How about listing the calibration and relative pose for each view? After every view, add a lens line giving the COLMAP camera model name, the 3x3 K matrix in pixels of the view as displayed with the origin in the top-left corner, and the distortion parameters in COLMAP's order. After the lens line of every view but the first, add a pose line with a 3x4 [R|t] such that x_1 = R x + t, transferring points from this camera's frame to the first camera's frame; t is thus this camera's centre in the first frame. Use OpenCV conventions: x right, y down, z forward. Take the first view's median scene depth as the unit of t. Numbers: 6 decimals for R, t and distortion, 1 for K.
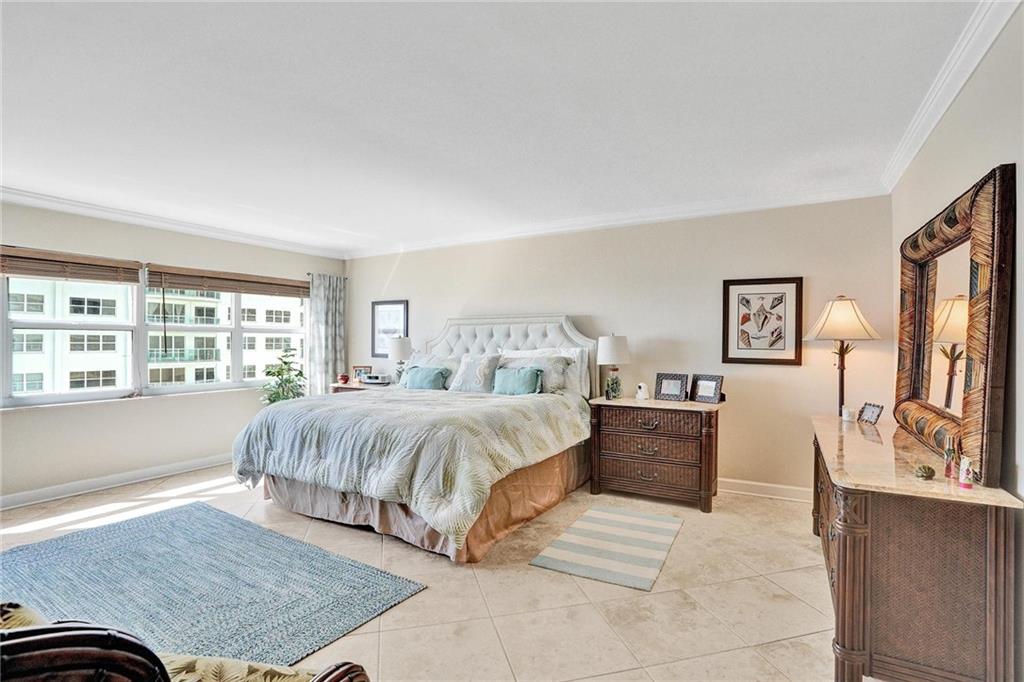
lens RADIAL K [[491.2, 0, 517.9], [0, 491.2, 335.5], [0, 0, 1]] dist [-0.068645, 0.029863]
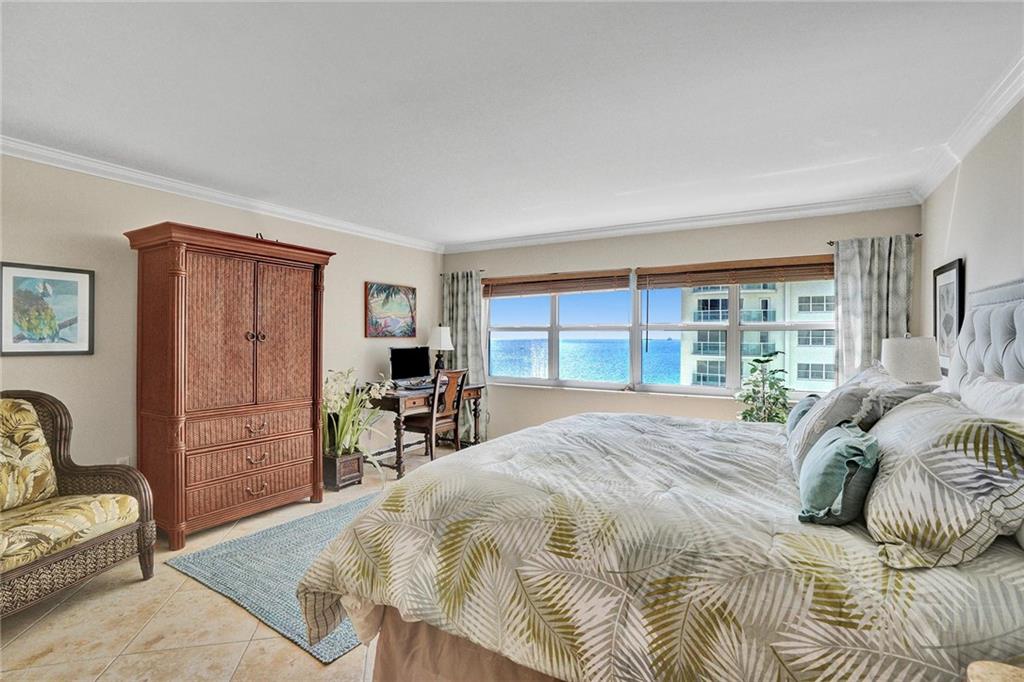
lens RADIAL K [[491.2, 0, 517.9], [0, 491.2, 335.5], [0, 0, 1]] dist [-0.068645, 0.029863]
pose [[-0.031108, 0.002548, -0.999513, 0.357100], [0.010836, 0.999939, 0.002212, -0.006296], [0.999457, -0.010762, -0.031134, 0.835900]]
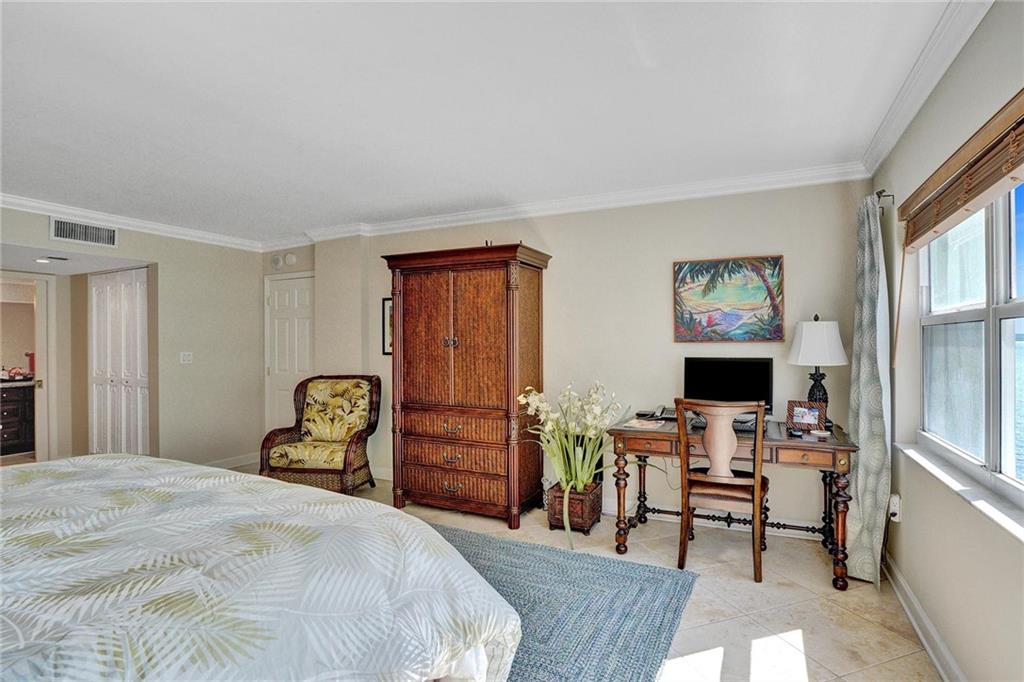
lens RADIAL K [[491.2, 0, 517.9], [0, 491.2, 335.5], [0, 0, 1]] dist [-0.068645, 0.029863]
pose [[-0.998422, 0.006143, -0.055810, -0.541788], [0.007700, 0.999586, -0.027728, 0.007853], [0.055617, -0.028114, -0.998056, 1.263283]]
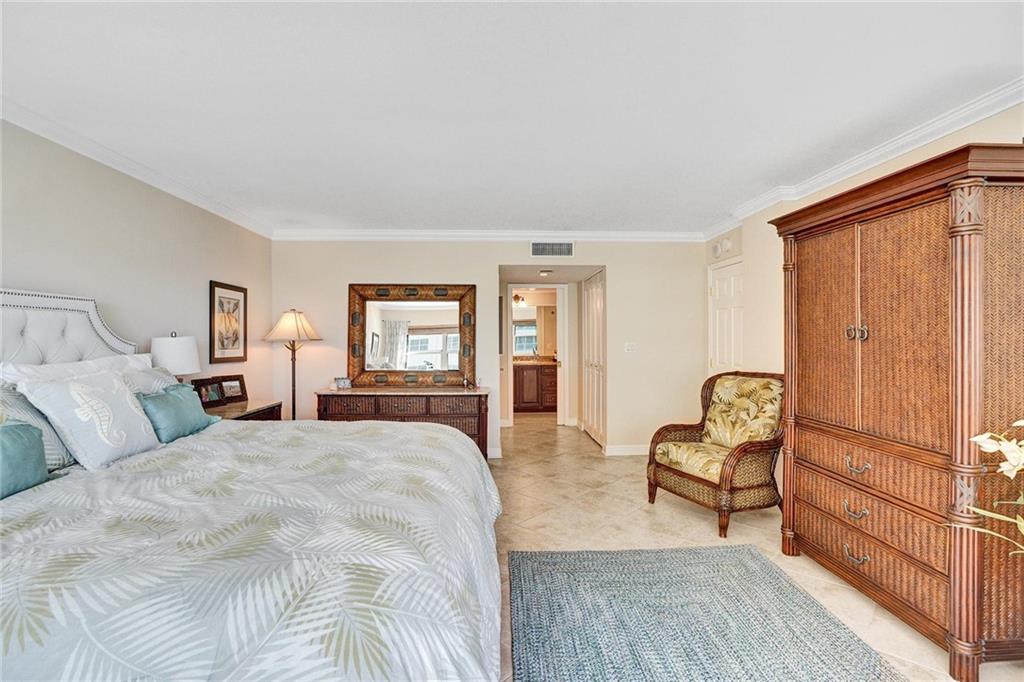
lens RADIAL K [[470.2, 0, 516.0], [0, 470.2, 337.6], [0, 0, 1]] dist [-0.062563, 0.025515]
pose [[-0.542499, 0.001219, 0.840056, -0.708051], [-0.005446, 0.999973, -0.004967, 0.004209], [-0.840039, -0.007270, -0.542478, 0.992033]]
